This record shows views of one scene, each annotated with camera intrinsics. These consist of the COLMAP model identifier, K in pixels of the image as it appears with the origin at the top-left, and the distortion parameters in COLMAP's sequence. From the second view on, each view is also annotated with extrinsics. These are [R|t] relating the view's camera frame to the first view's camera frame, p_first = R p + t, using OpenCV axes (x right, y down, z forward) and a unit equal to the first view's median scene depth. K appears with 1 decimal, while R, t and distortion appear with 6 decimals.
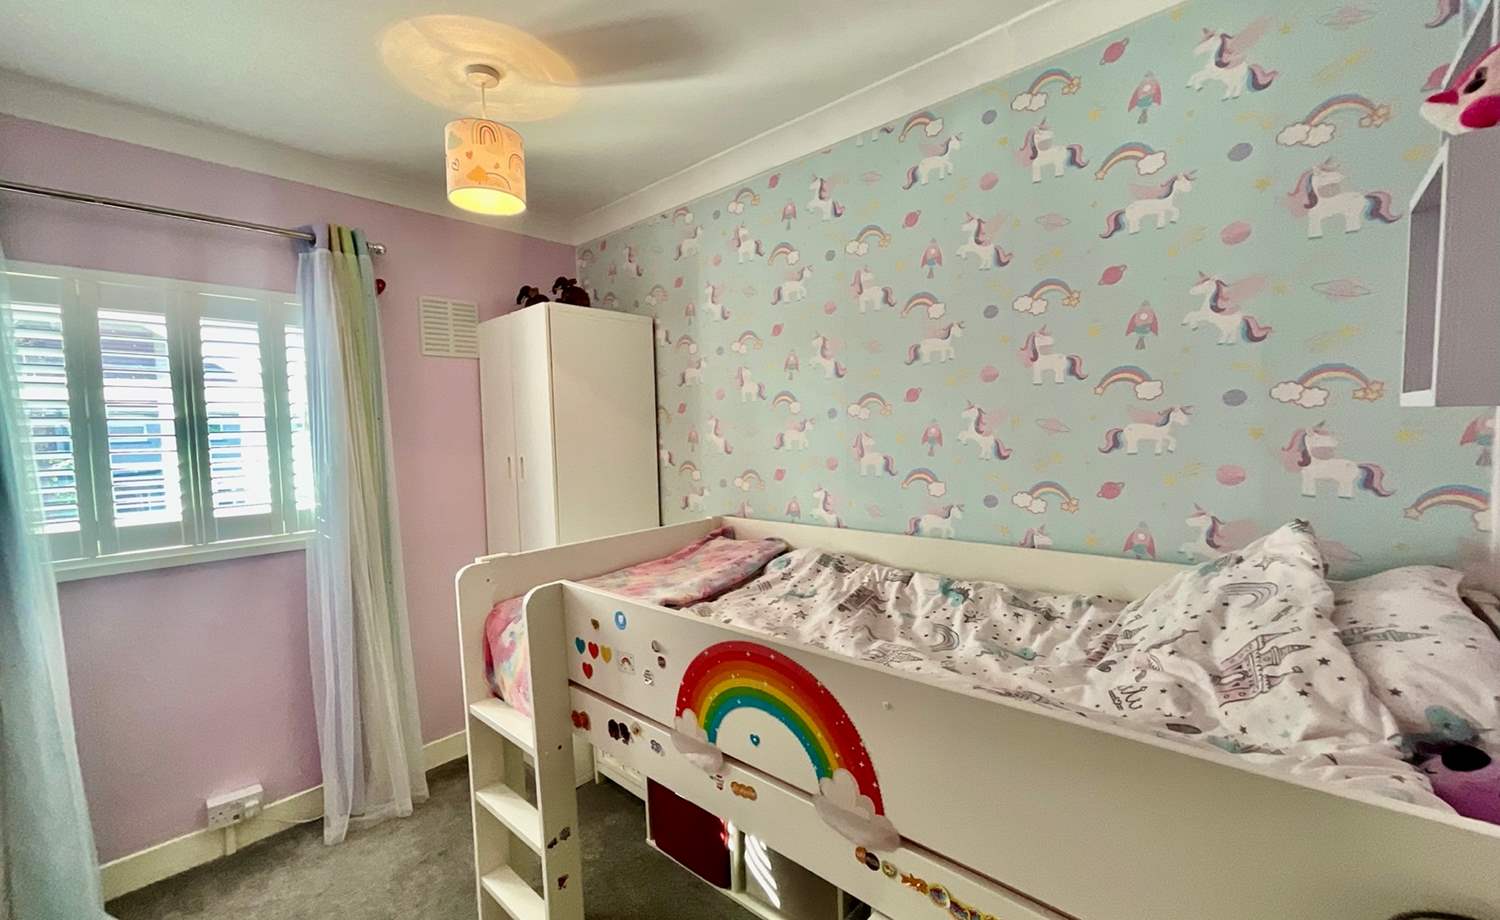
lens RADIAL K [[597.0, 0, 752.4], [0, 597.0, 467.9], [0, 0, 1]] dist [-0.024358, 0.000096]
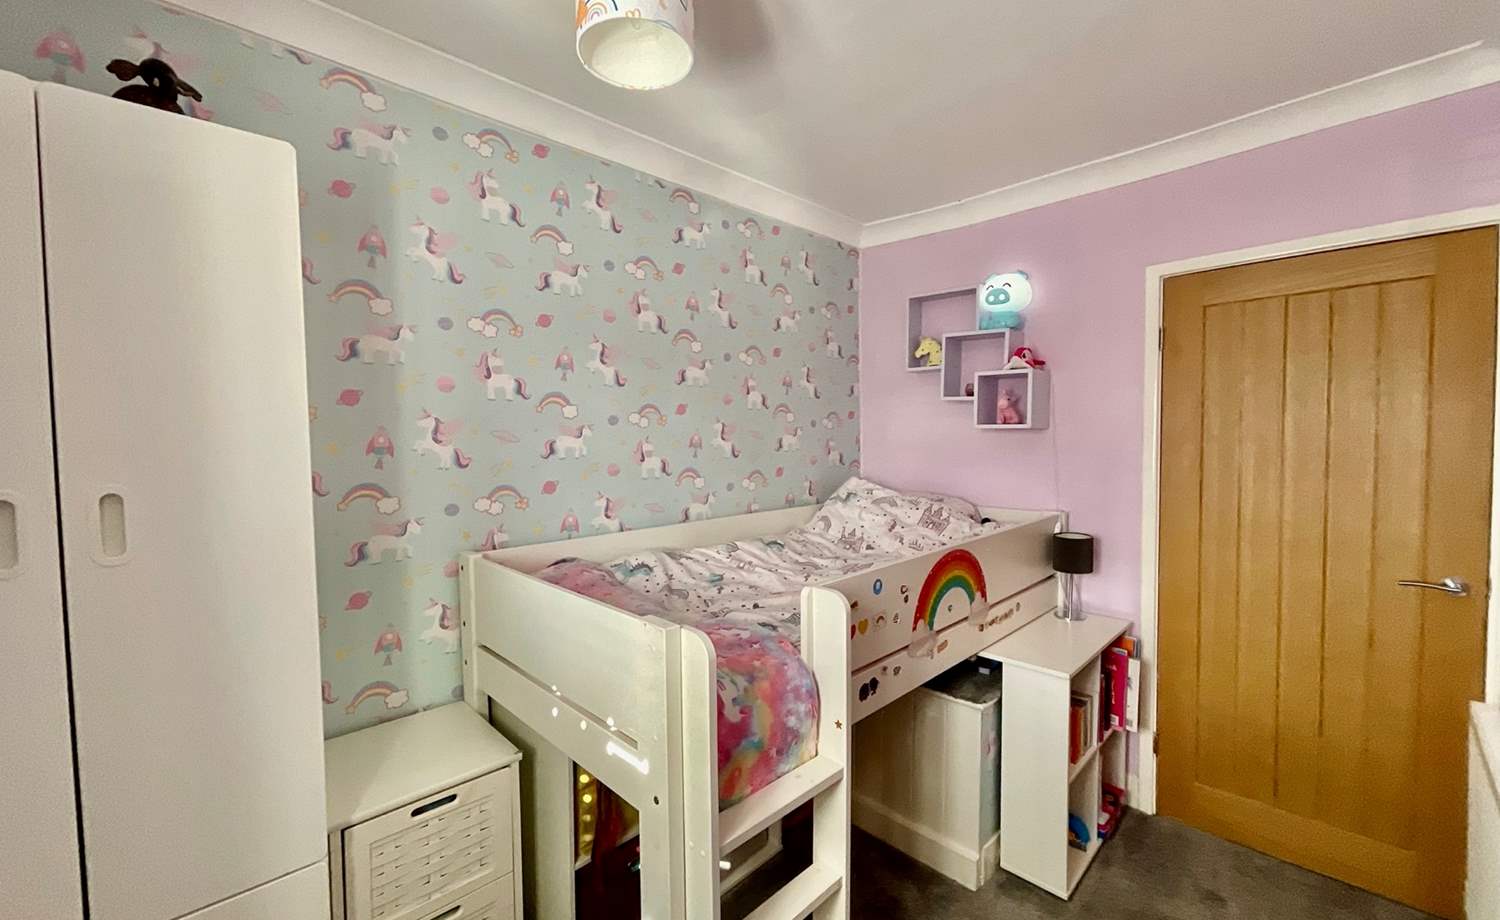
lens RADIAL K [[604.6, 0, 750.0], [0, 604.6, 460.0], [0, 0, 1]] dist [-0.006500, 0.000457]
pose [[0.065151, -0.017780, 0.997717, -0.998347], [0.070066, 0.997455, 0.013201, -0.023871], [-0.995413, 0.069046, 0.066231, 0.795641]]
